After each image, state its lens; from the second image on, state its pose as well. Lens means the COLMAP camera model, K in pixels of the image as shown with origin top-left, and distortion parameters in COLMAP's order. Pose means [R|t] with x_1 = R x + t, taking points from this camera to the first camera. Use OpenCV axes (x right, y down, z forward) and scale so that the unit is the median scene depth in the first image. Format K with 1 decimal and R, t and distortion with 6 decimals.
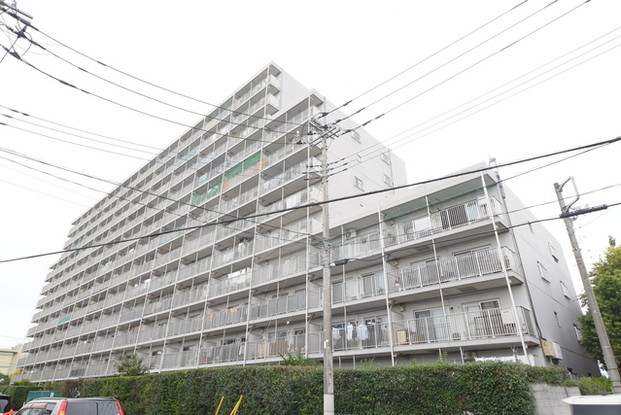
lens RADIAL K [[375.7, 0, 309.4], [0, 375.7, 207.5], [0, 0, 1]] dist [0.055123, -0.044133]
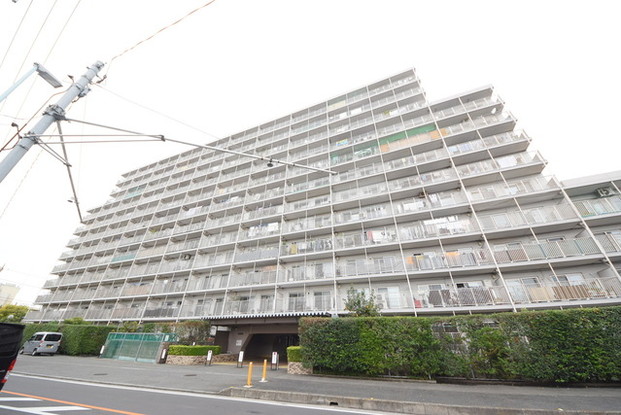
lens RADIAL K [[212.6, 0, 310.5], [0, 212.6, 229.8], [0, 0, 1]] dist [0.013727, -0.000013]
pose [[0.925078, 0.186107, 0.331053, -1.569528], [-0.180015, 0.982429, -0.049265, 0.656043], [-0.334404, -0.014020, 0.942325, 1.315397]]
